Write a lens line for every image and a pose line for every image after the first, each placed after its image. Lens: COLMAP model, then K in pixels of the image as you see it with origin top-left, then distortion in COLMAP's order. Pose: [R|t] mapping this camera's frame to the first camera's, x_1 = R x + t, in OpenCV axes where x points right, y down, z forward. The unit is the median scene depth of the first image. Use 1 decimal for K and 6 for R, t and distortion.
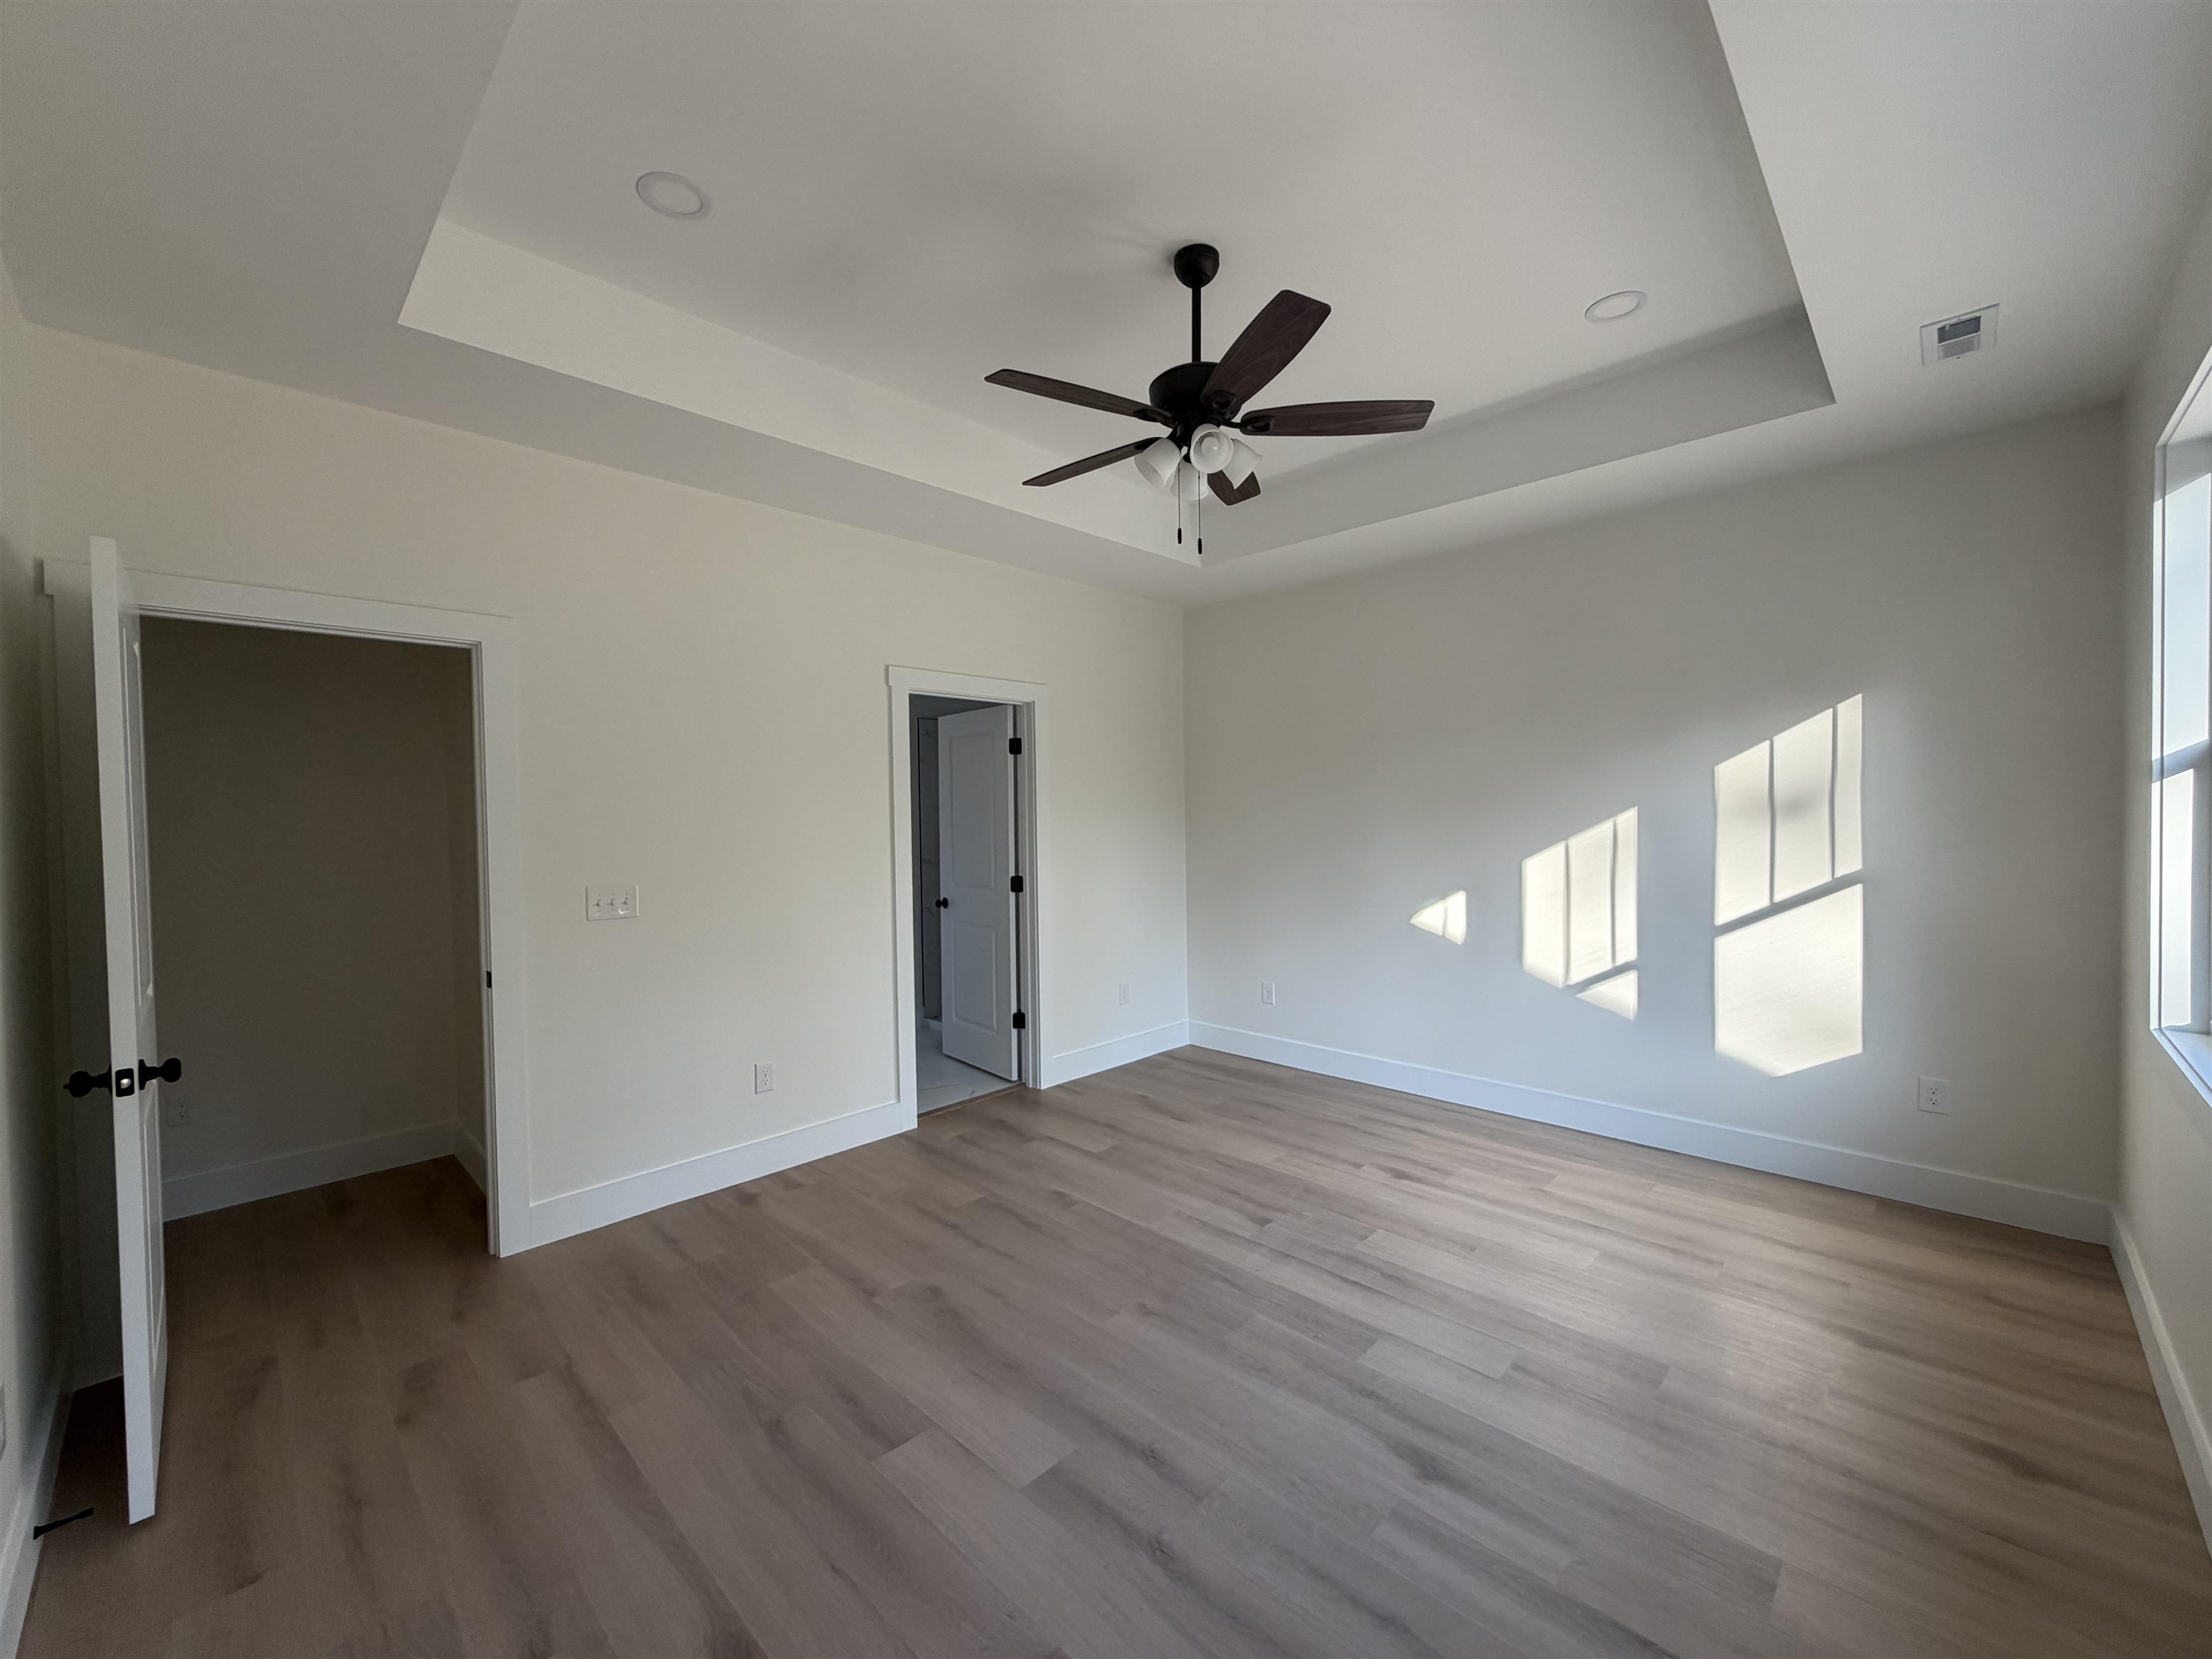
lens RADIAL K [[881.7, 0, 1103.2], [0, 881.7, 831.3], [0, 0, 1]] dist [0.000889, -0.000108]
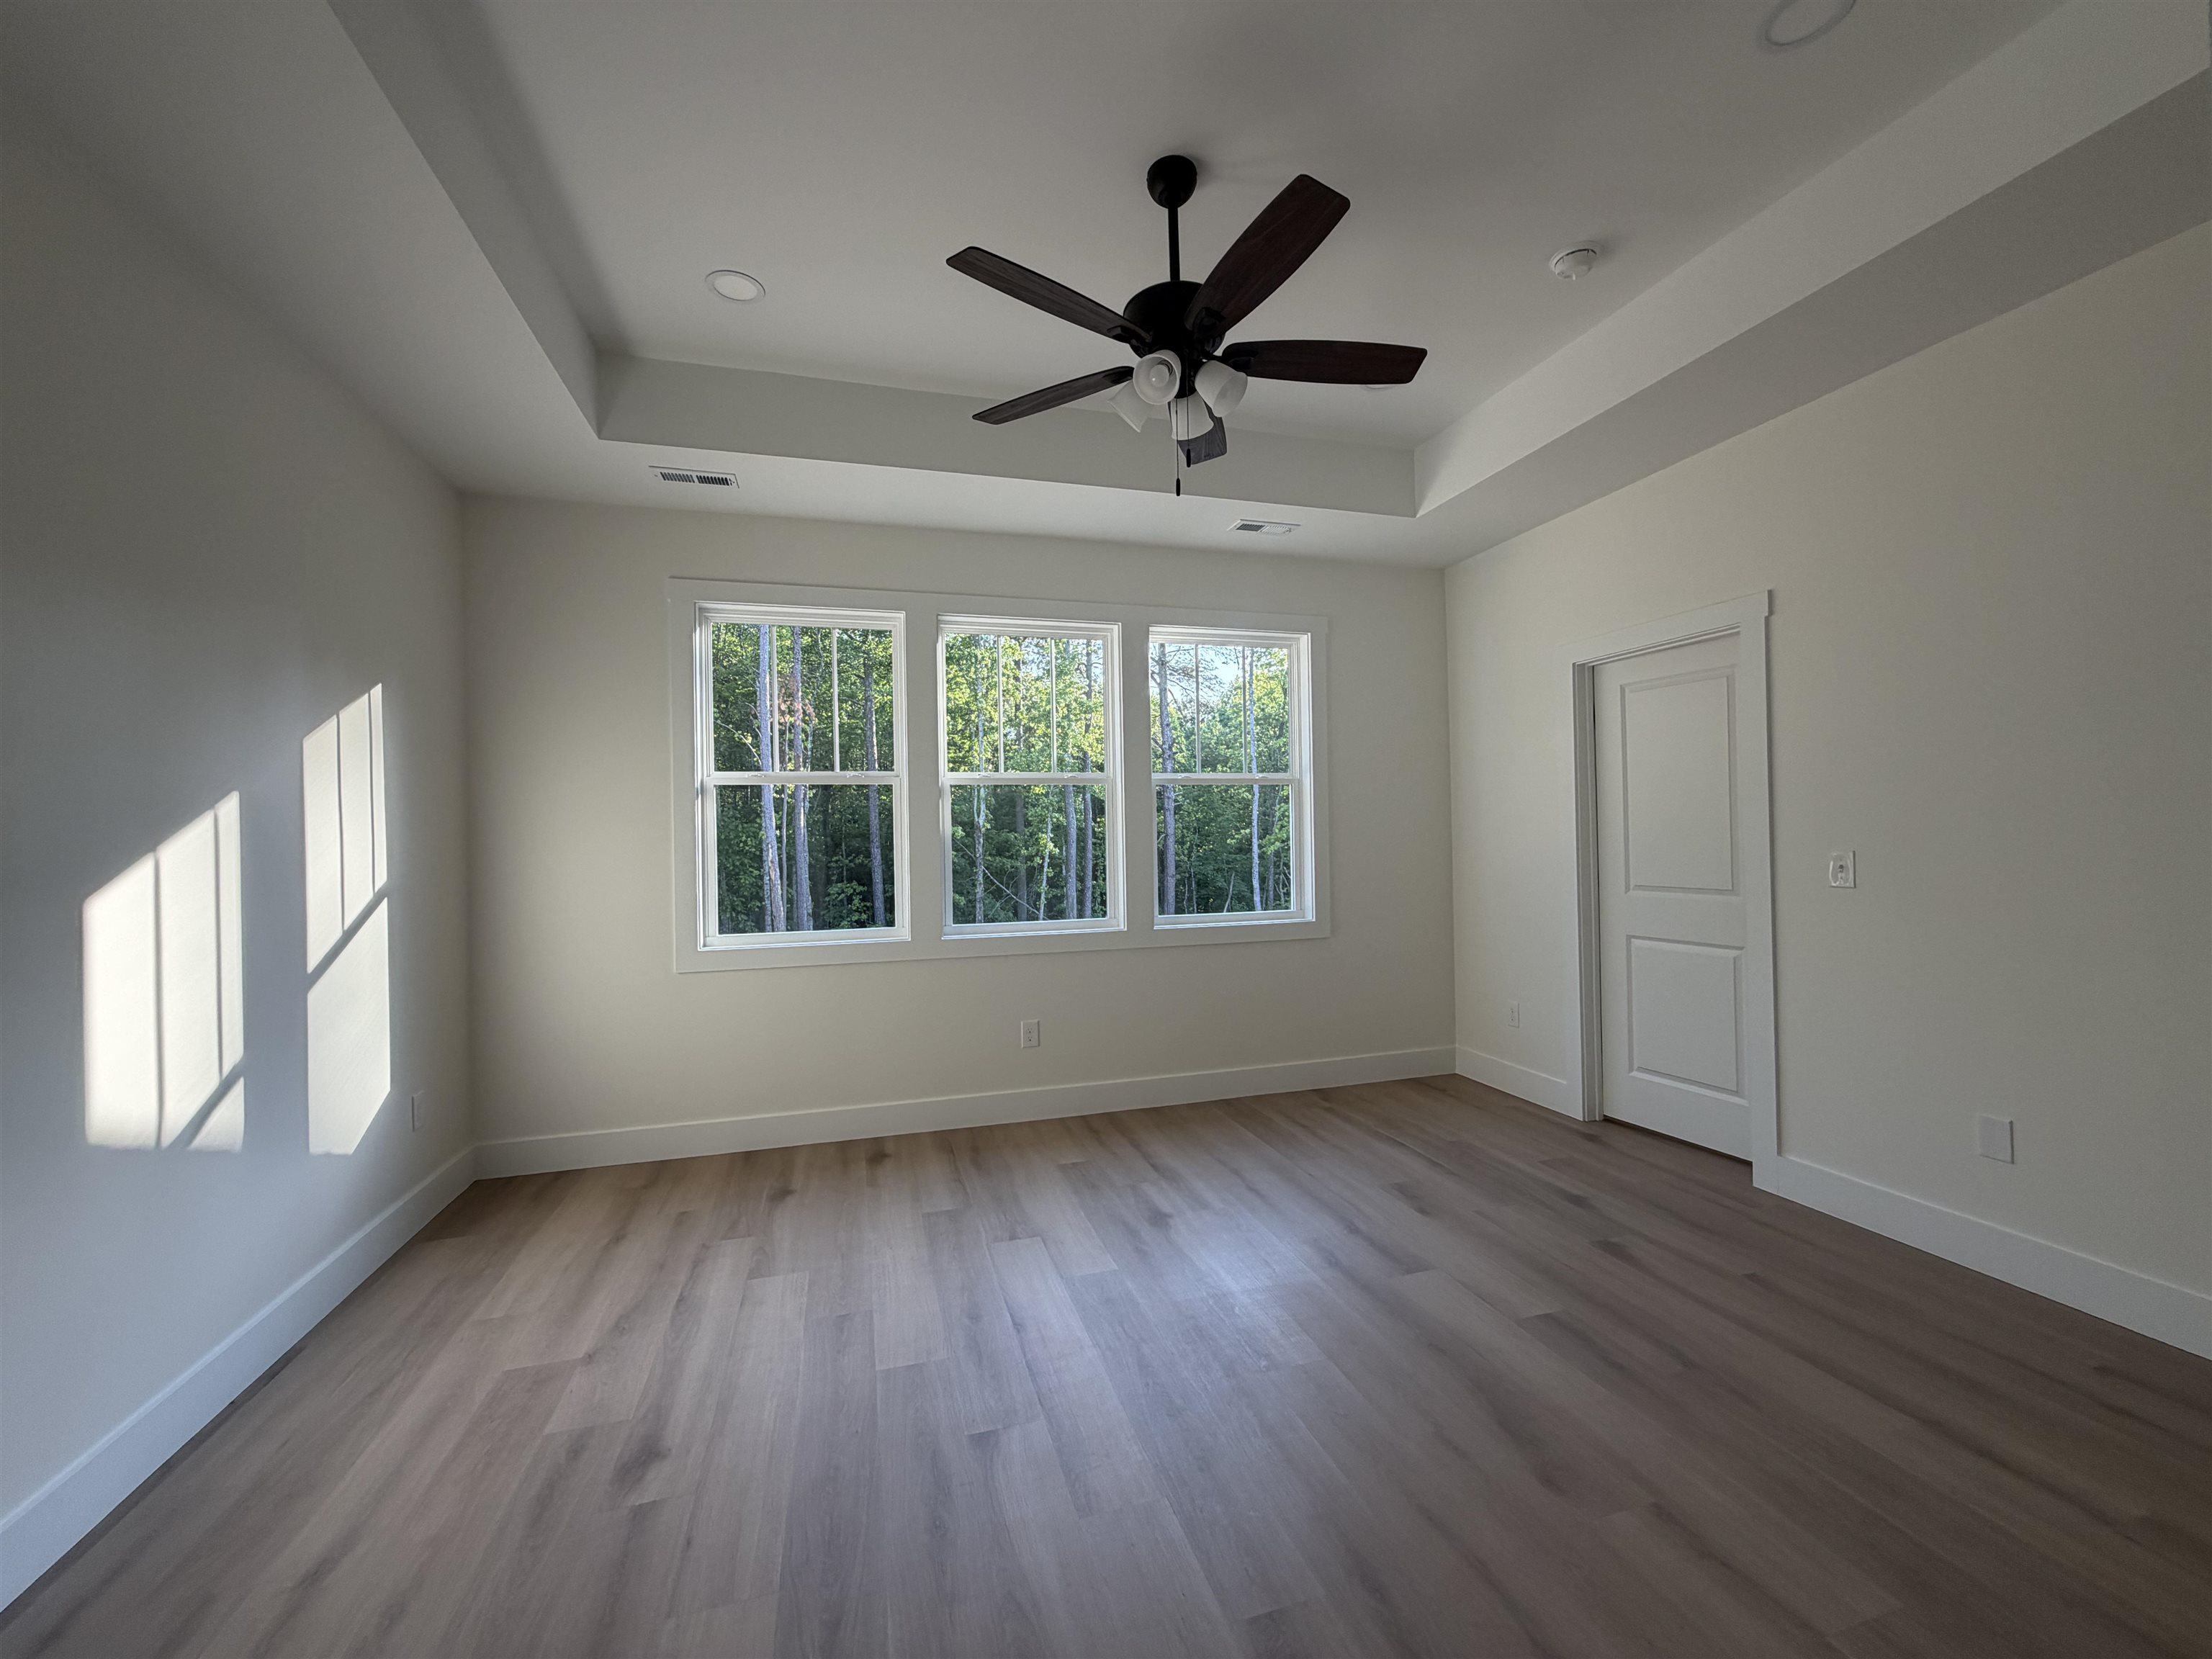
lens RADIAL K [[881.7, 0, 1103.2], [0, 881.7, 831.3], [0, 0, 1]] dist [0.000889, -0.000108]
pose [[-0.876410, 0.039208, 0.479967, -0.183948], [0.043041, 0.999069, -0.003021, 0.027161], [-0.479639, 0.018010, -0.877281, 1.393872]]
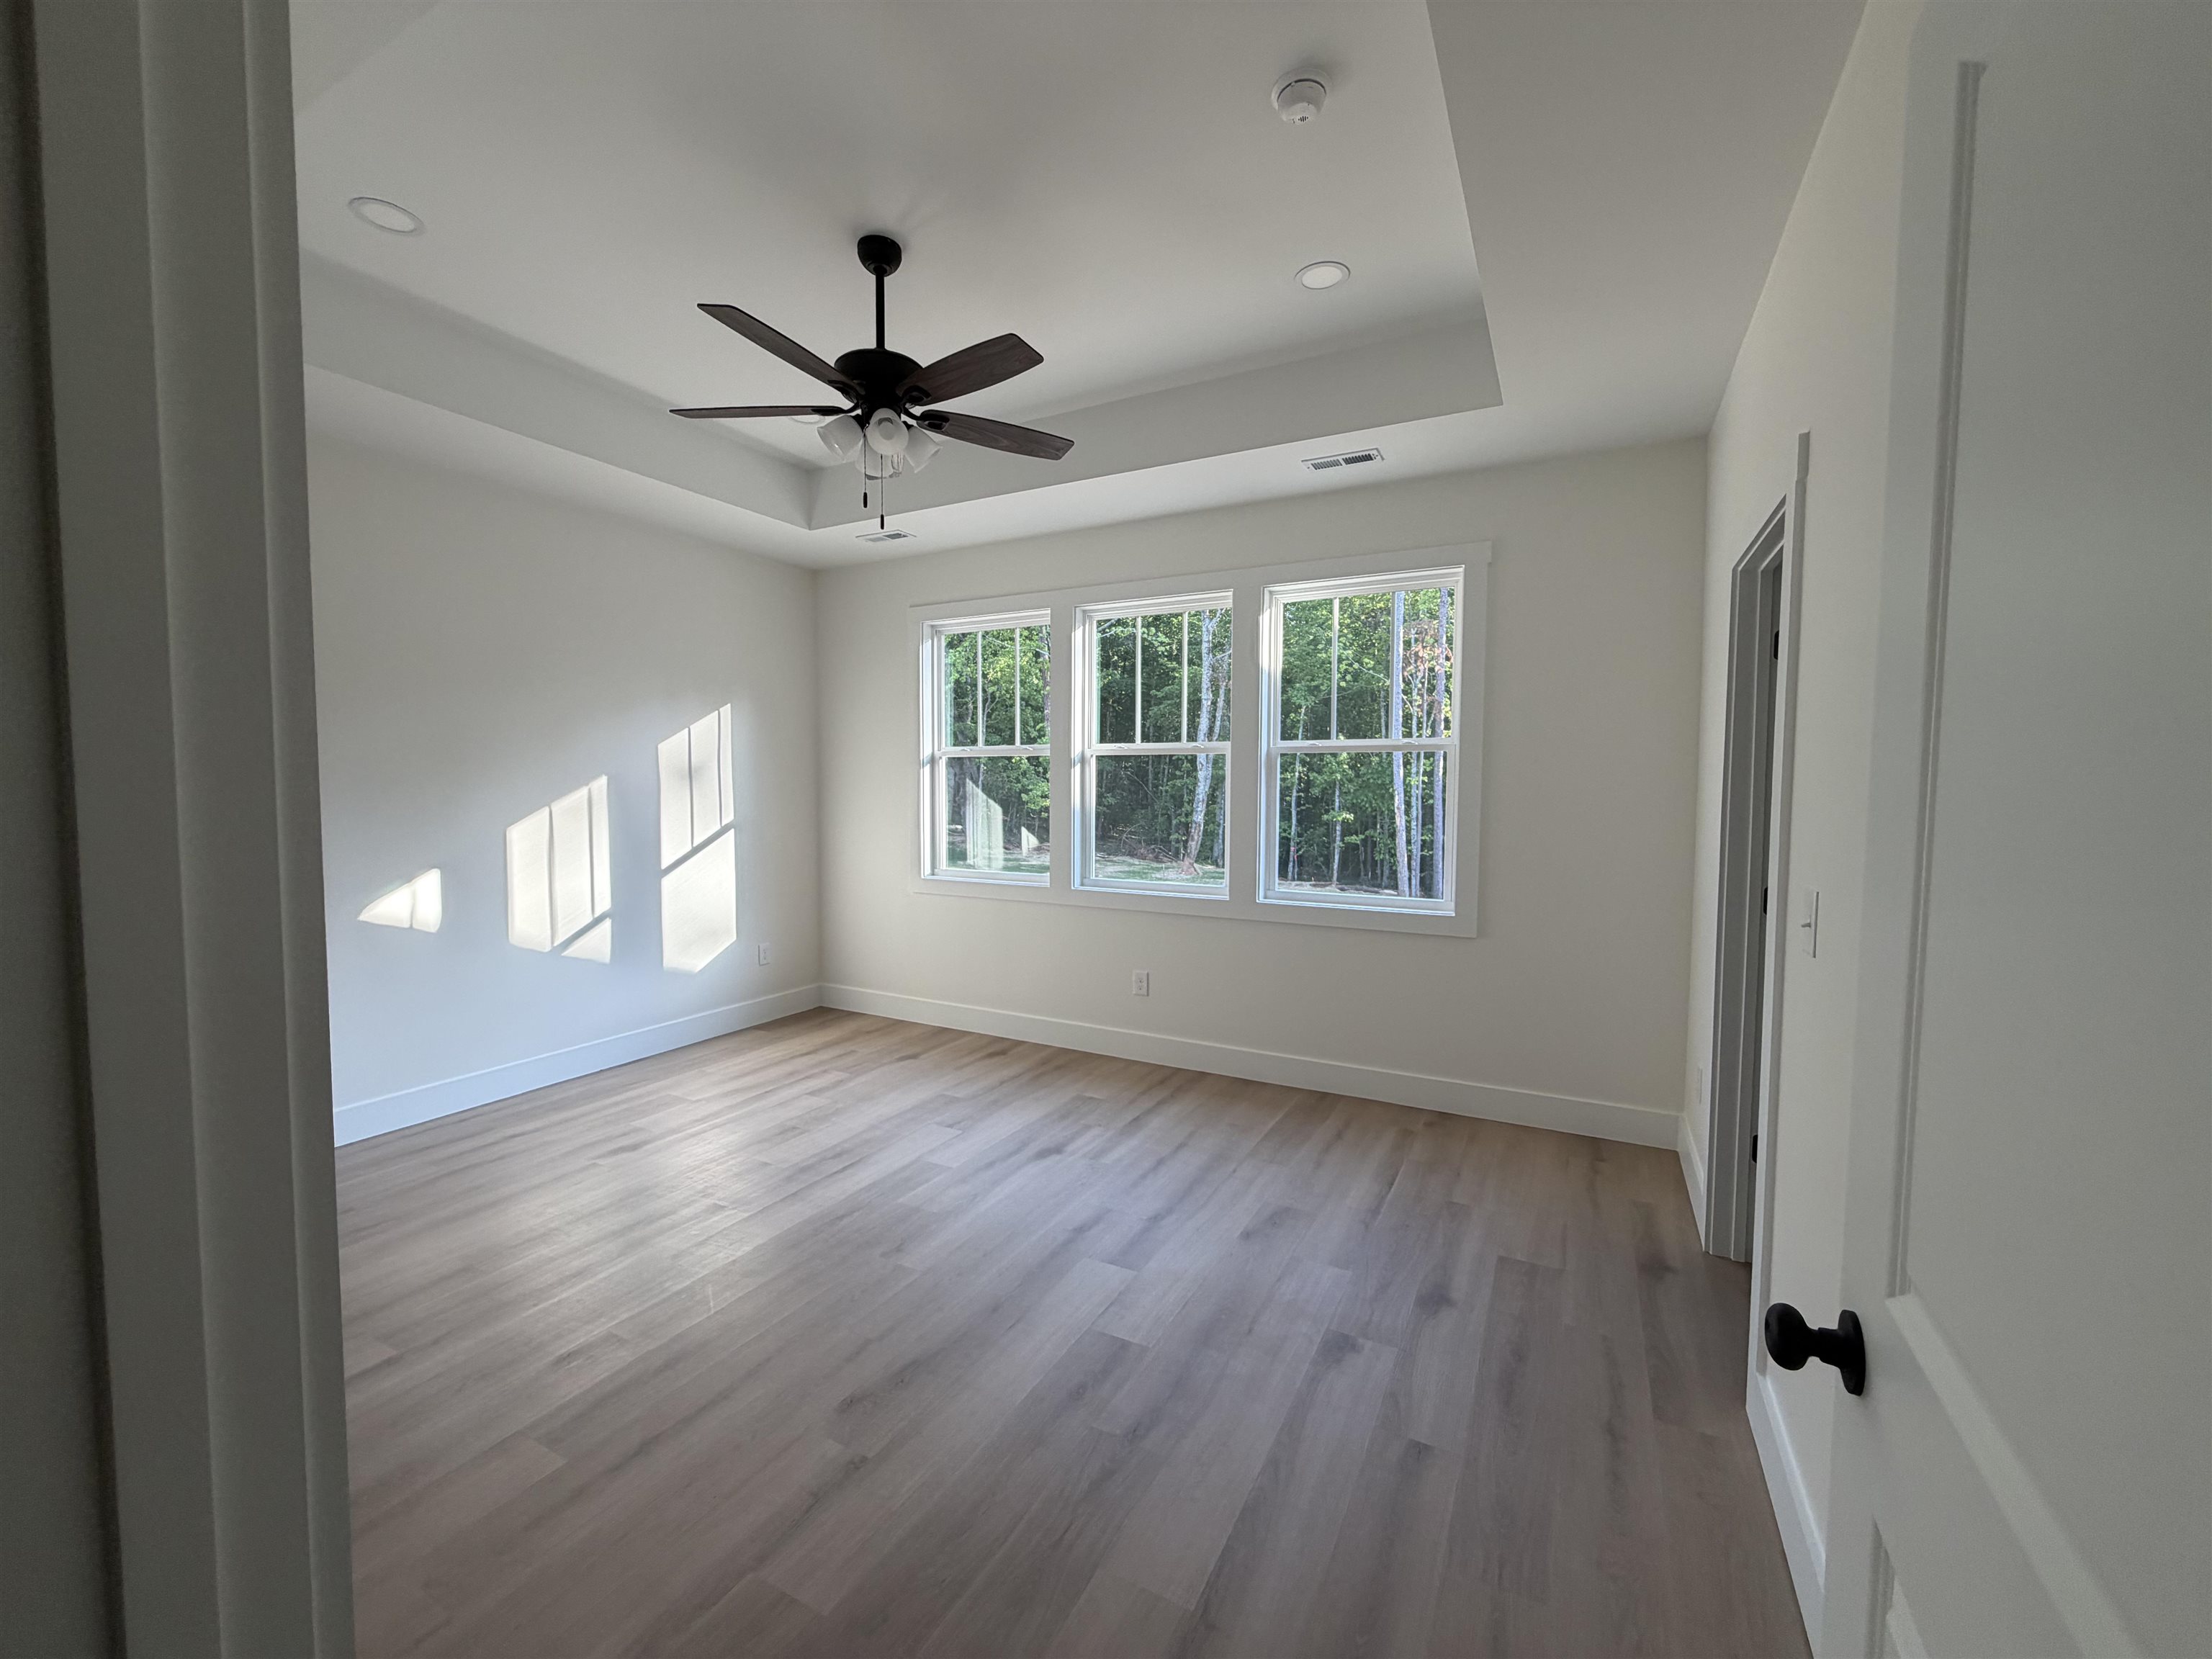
lens RADIAL K [[892.7, 0, 1094.1], [0, 892.7, 837.3], [0, 0, 1]] dist [-0.002223, -0.000168]
pose [[-0.277432, -0.042291, 0.959814, -0.771560], [0.020056, 0.998558, 0.049795, 0.009368], [-0.960536, 0.033064, -0.276184, 0.809215]]
